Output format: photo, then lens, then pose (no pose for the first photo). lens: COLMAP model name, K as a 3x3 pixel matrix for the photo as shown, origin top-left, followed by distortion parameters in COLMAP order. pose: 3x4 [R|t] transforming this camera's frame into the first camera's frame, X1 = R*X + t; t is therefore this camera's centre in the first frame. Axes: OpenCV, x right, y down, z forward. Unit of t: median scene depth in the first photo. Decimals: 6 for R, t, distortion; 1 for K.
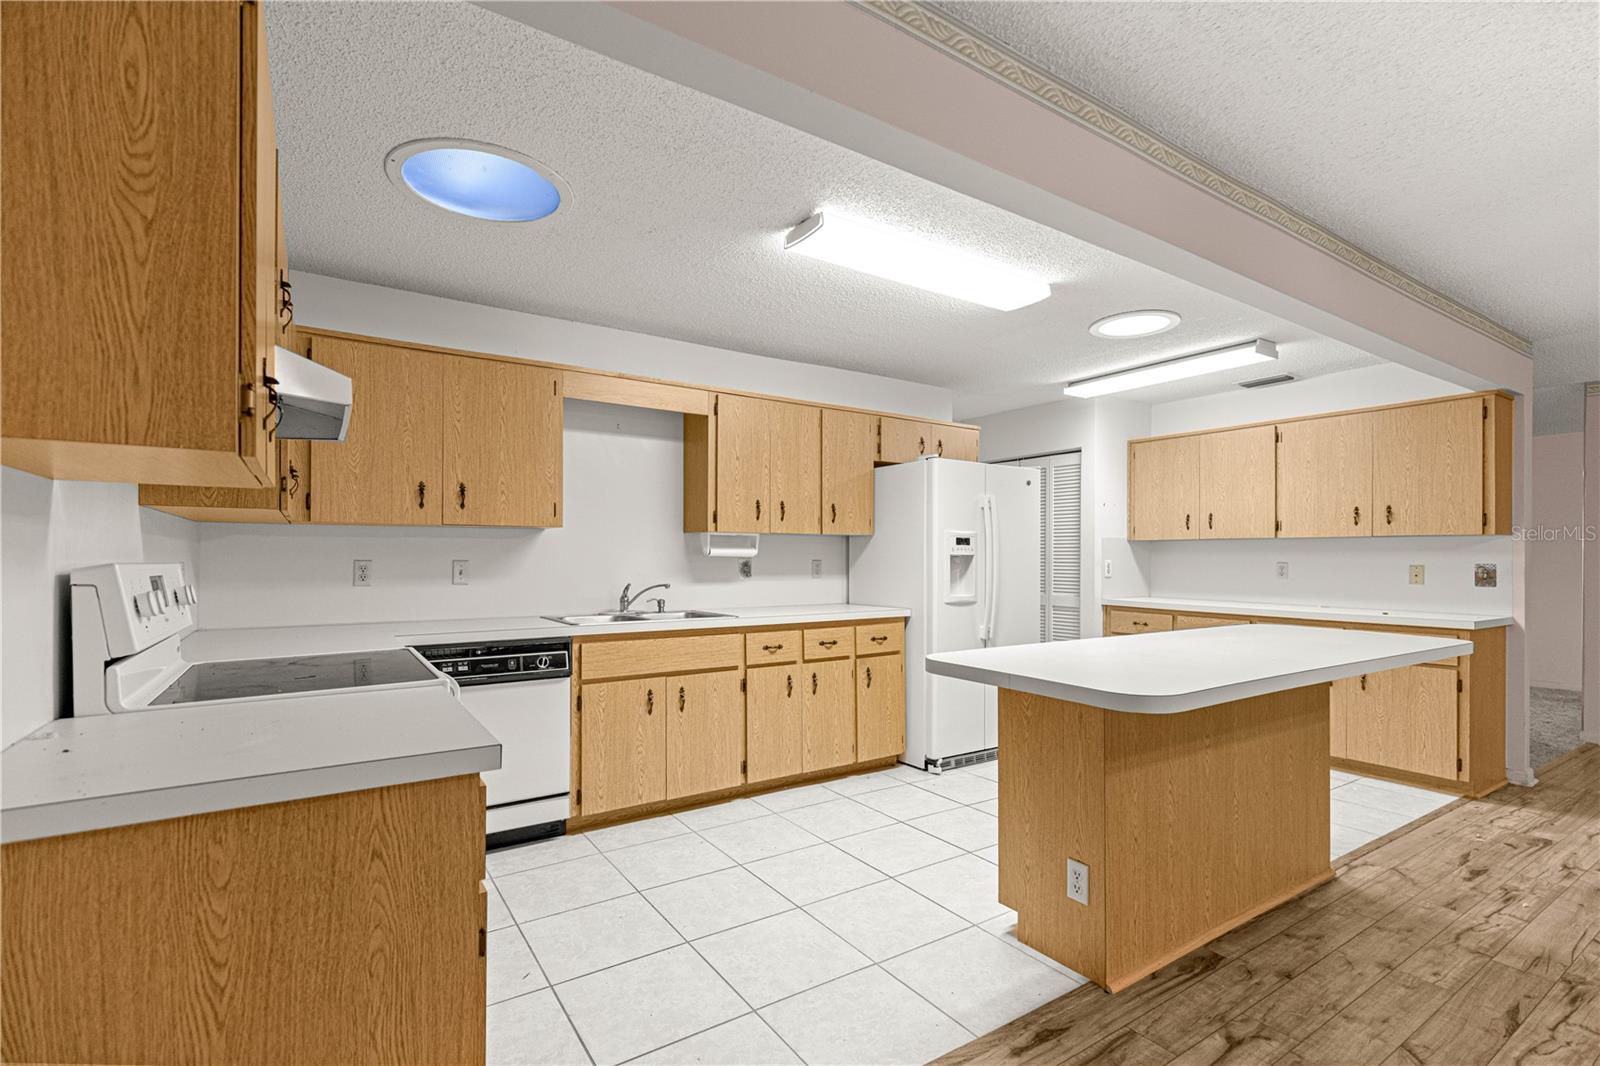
lens RADIAL K [[718.2, 0, 782.4], [0, 718.2, 580.7], [0, 0, 1]] dist [0.008401, -0.002090]
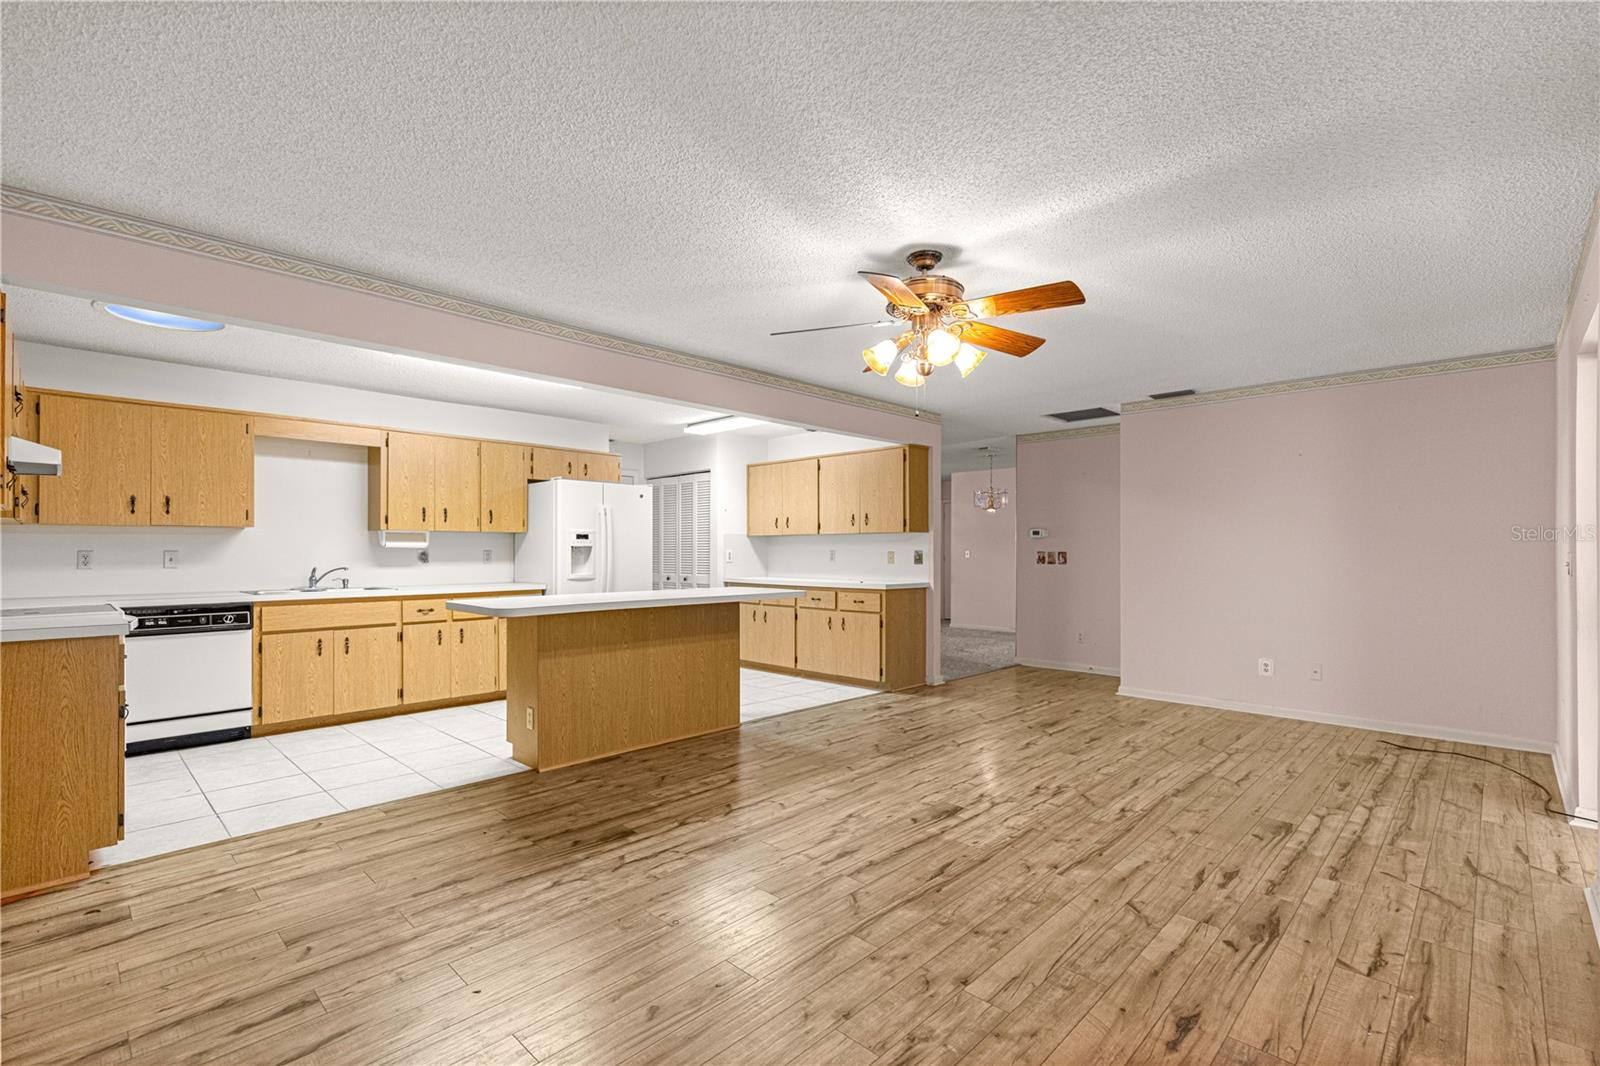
lens RADIAL K [[718.2, 0, 784.6], [0, 718.2, 564.5], [0, 0, 1]] dist [0.008401, -0.002090]
pose [[0.977367, -0.009655, 0.211329, 0.415313], [0.012979, 0.999813, -0.014347, 0.033488], [-0.211151, 0.016765, 0.977310, -0.607476]]
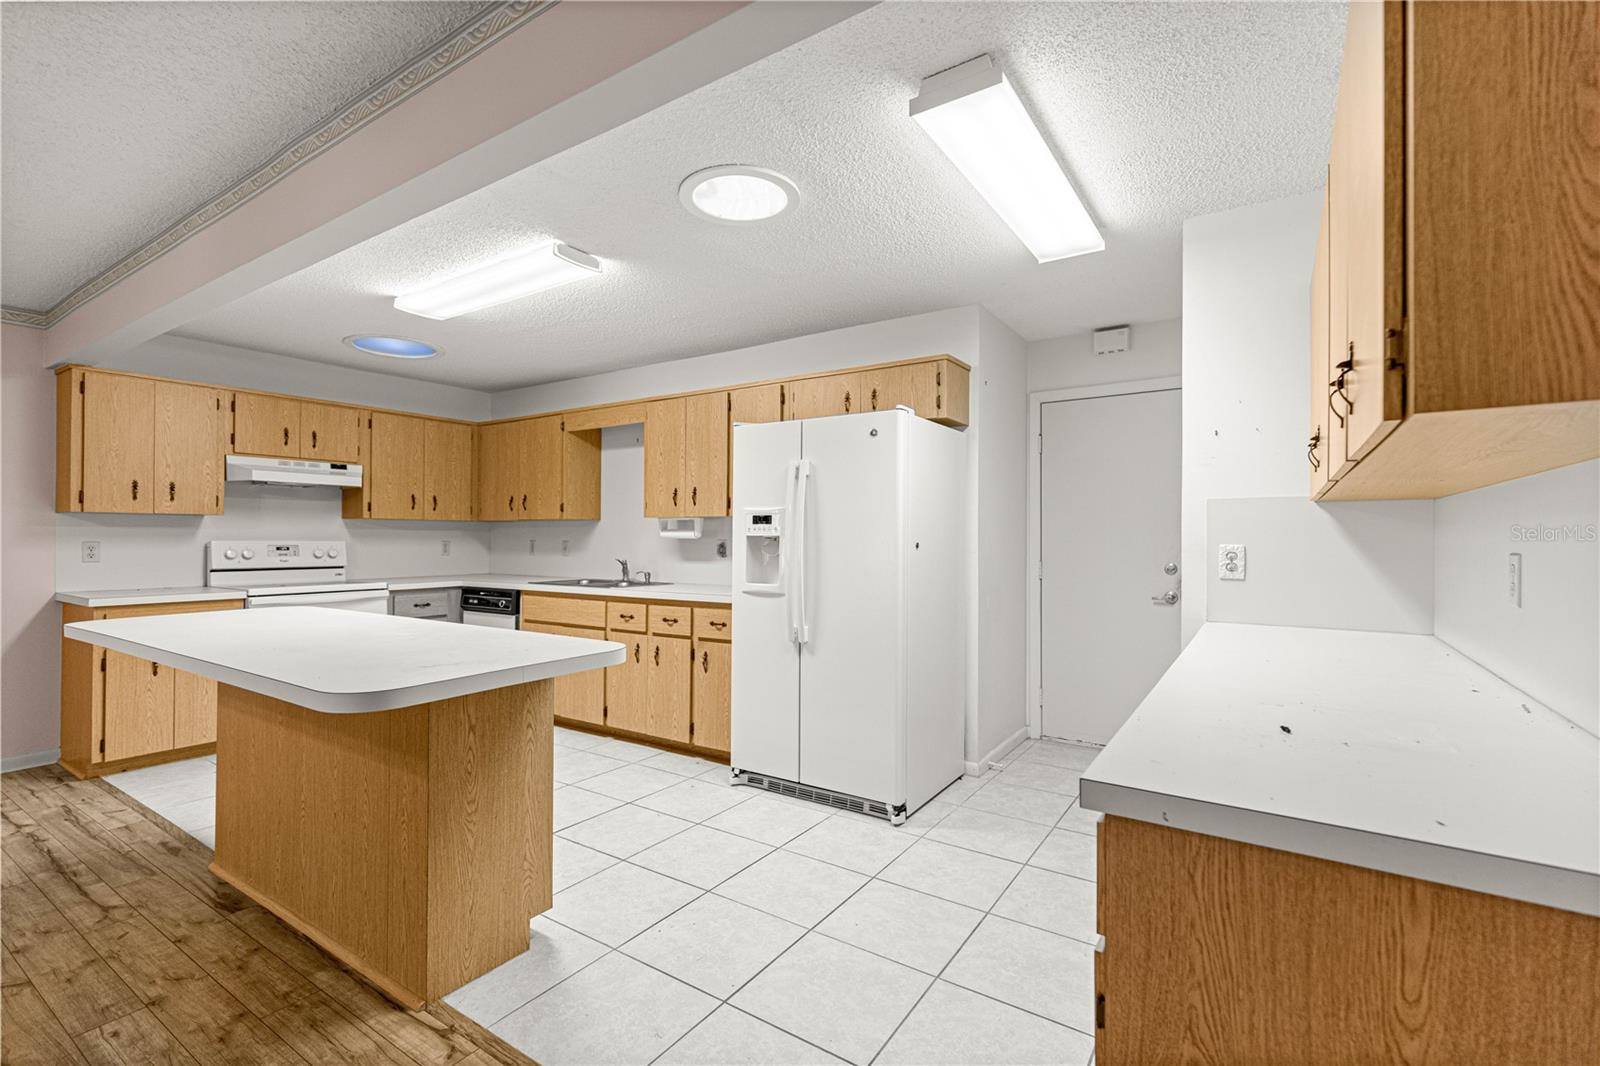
lens RADIAL K [[718.2, 0, 797.9], [0, 718.2, 530.8], [0, 0, 1]] dist [0.008401, -0.002090]
pose [[0.396629, -0.013924, -0.917873, 1.253455], [-0.031213, 0.999102, -0.028644, -0.022275], [0.917448, 0.040010, 0.395839, 0.859723]]
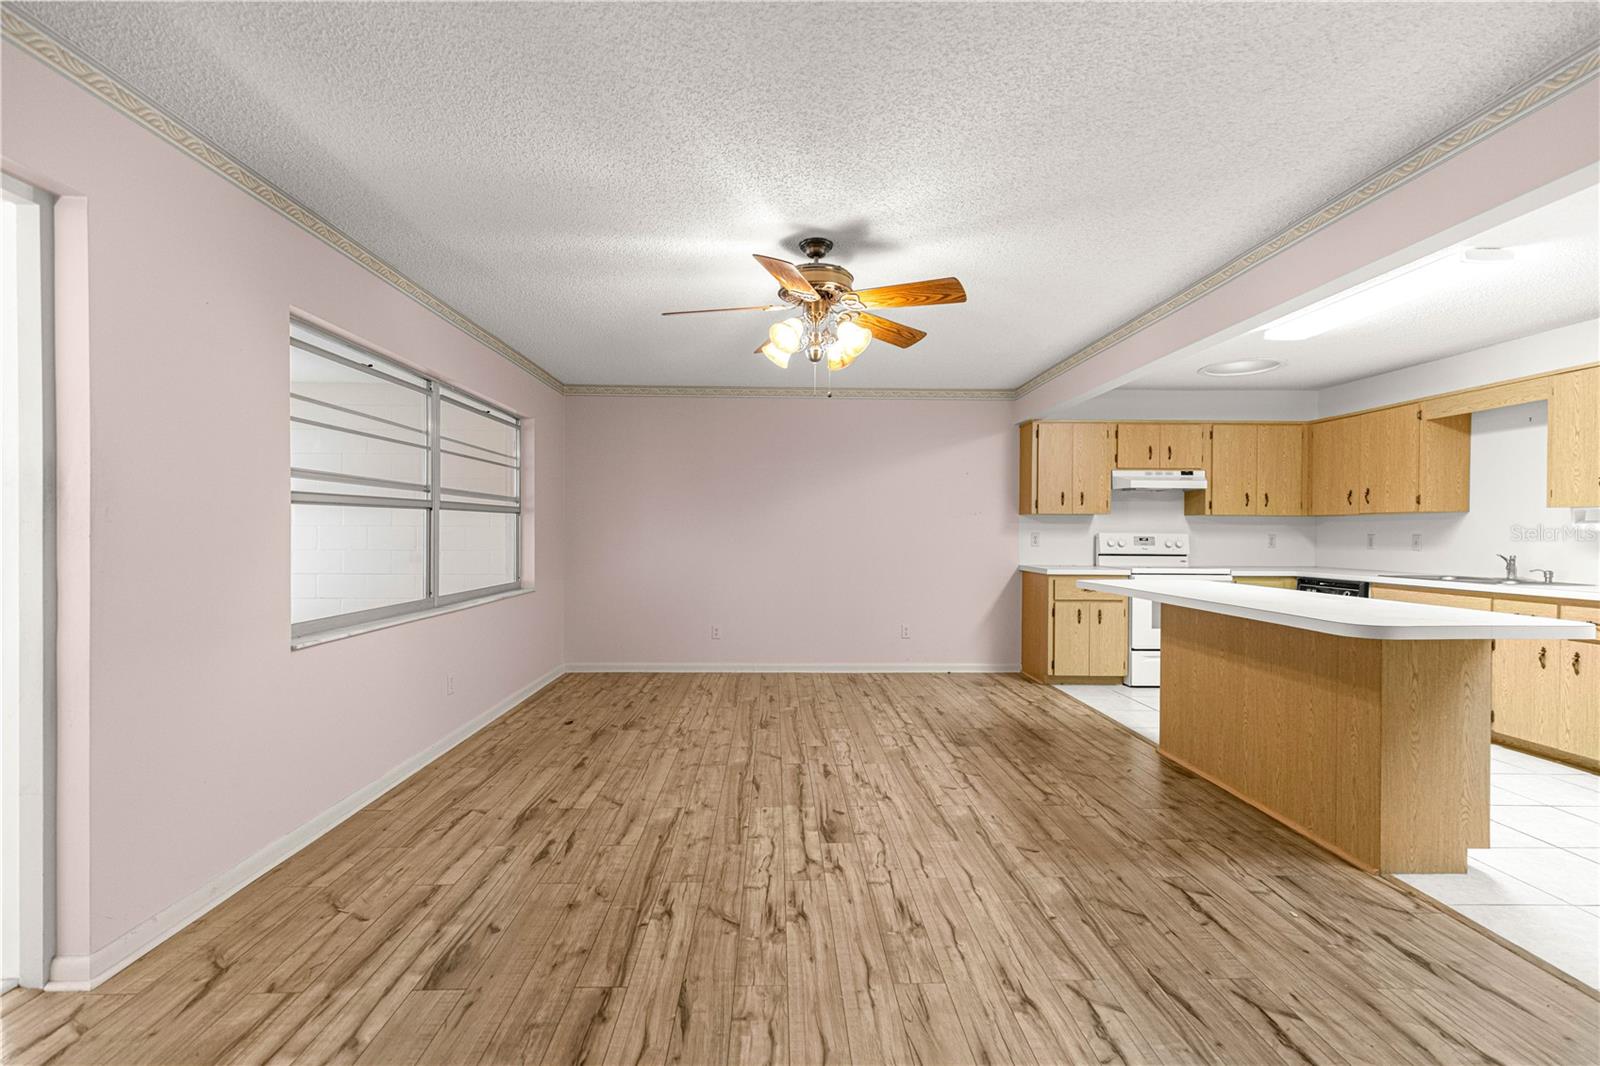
lens RADIAL K [[718.2, 0, 790.3], [0, 718.2, 536.6], [0, 0, 1]] dist [0.008401, -0.002090]
pose [[-0.526331, -0.004123, -0.850270, 1.580720], [-0.037616, 0.999122, 0.018439, -0.003556], [0.849447, 0.041689, -0.526024, 0.693669]]
